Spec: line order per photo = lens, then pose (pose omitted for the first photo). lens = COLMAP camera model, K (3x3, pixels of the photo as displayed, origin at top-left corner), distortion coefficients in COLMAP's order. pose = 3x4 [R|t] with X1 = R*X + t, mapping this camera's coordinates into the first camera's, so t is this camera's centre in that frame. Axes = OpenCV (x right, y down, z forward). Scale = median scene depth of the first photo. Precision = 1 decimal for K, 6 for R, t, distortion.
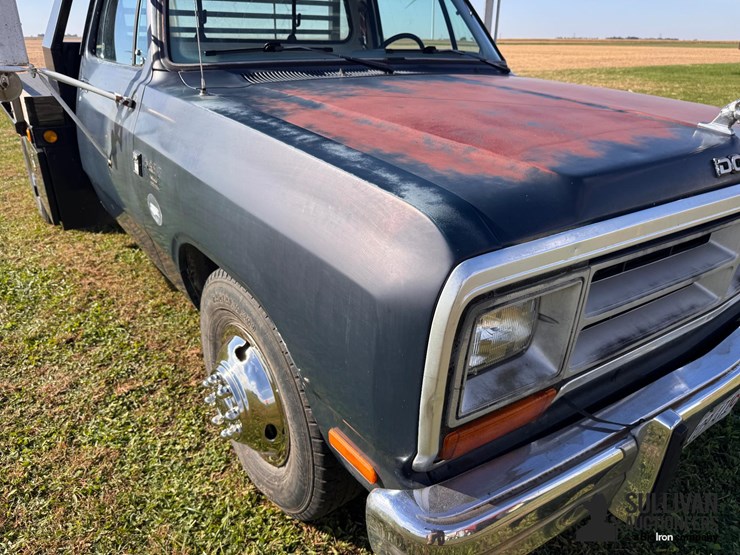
lens RADIAL K [[521.0, 0, 364.5], [0, 521.0, 275.3], [0, 0, 1]] dist [0.168400, -0.272950]
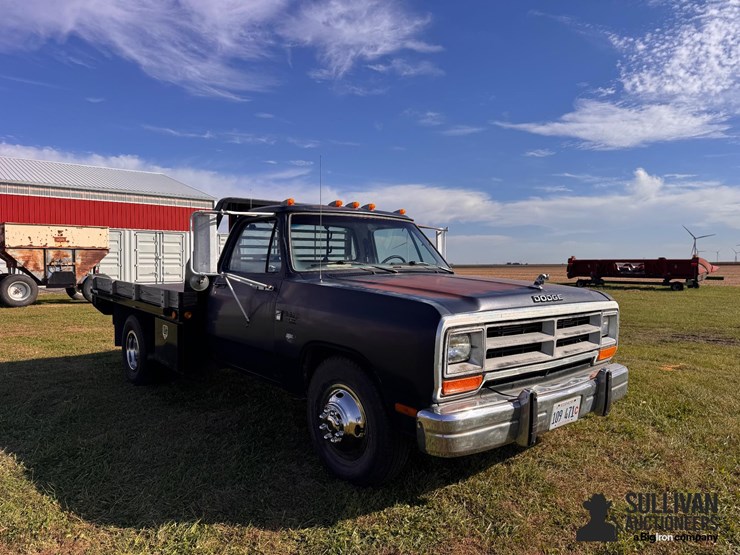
lens RADIAL K [[525.4, 0, 370.0], [0, 525.4, 277.5], [0, 0, 1]] dist [0.058540, -0.059679]
pose [[0.996608, -0.019164, 0.080033, -0.343897], [0.047900, 0.925876, -0.374779, 0.620119], [-0.066919, 0.377341, 0.923653, -1.361585]]
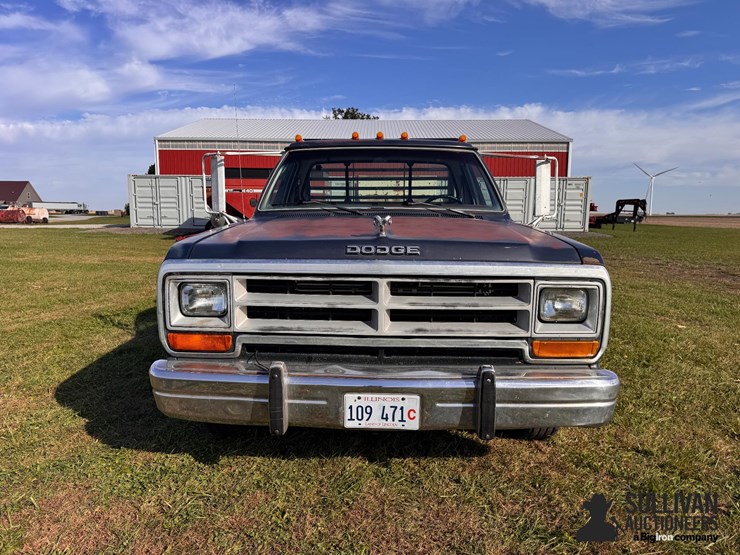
lens RADIAL K [[525.4, 0, 370.0], [0, 525.4, 277.5], [0, 0, 1]] dist [0.058540, -0.059679]
pose [[0.798079, 0.066386, -0.598884, 1.804849], [-0.236735, 0.948535, -0.210330, 0.263764], [0.554099, 0.309637, 0.772722, -0.378579]]
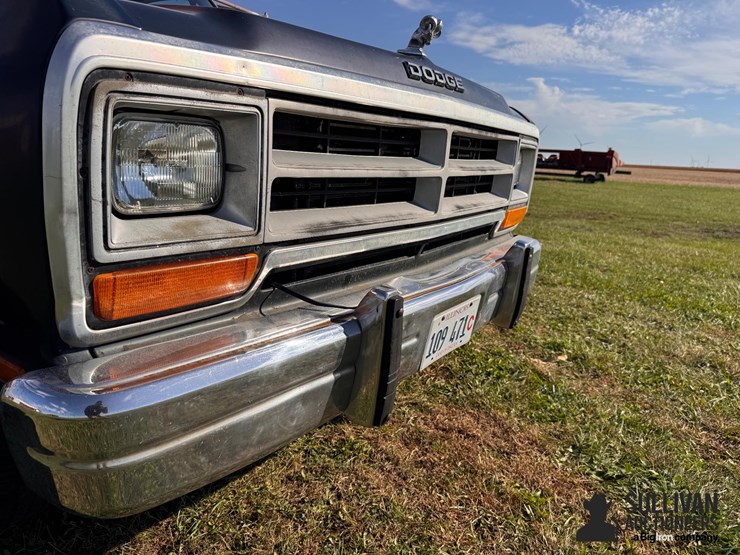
lens RADIAL K [[521.0, 0, 364.5], [0, 521.0, 275.3], [0, 0, 1]] dist [0.168400, -0.272950]
pose [[0.943715, -0.046350, 0.327495, 0.203048], [0.099535, 0.984033, -0.147552, 0.343201], [-0.315427, 0.171844, 0.933261, 0.092494]]
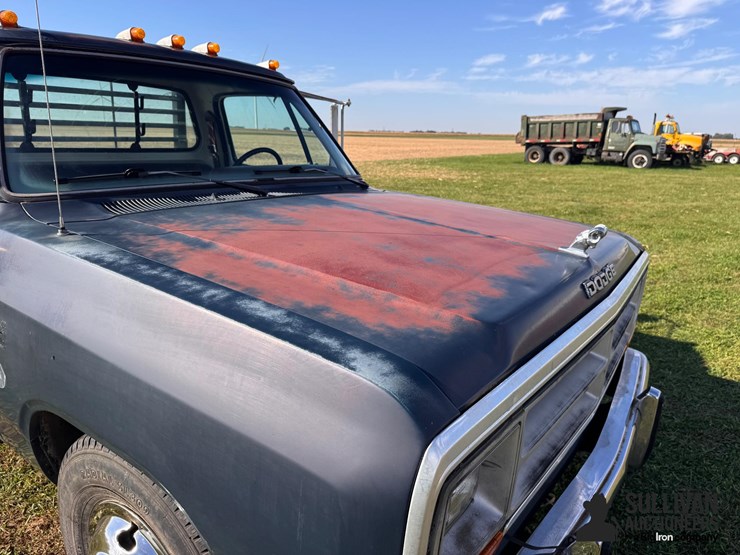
lens RADIAL K [[525.4, 0, 370.0], [0, 525.4, 277.5], [0, 0, 1]] dist [0.058540, -0.059679]
pose [[0.948765, -0.068913, 0.308375, -0.124901], [0.112030, 0.985892, -0.124360, -0.134270], [-0.295455, 0.152536, 0.943101, 0.053676]]
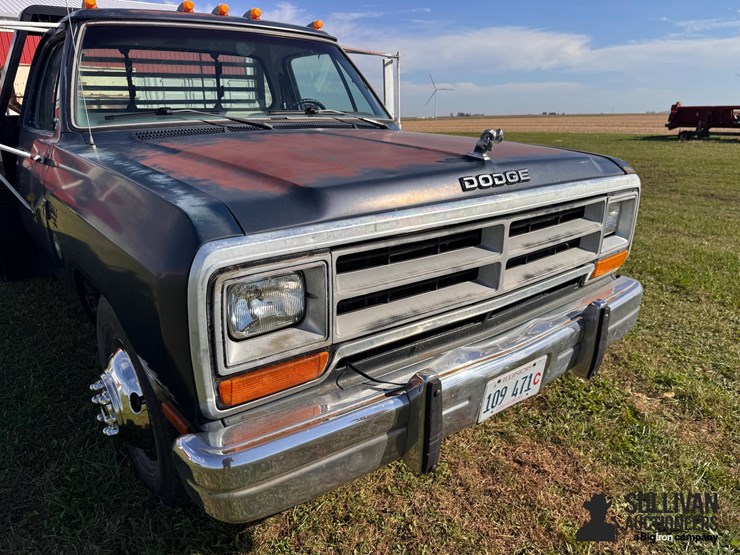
lens RADIAL K [[525.4, 0, 370.0], [0, 525.4, 277.5], [0, 0, 1]] dist [0.058540, -0.059679]
pose [[0.998626, -0.043799, 0.028781, 0.371406], [0.046695, 0.992930, -0.109132, 0.152779], [-0.023797, 0.110326, 0.993611, -0.254835]]
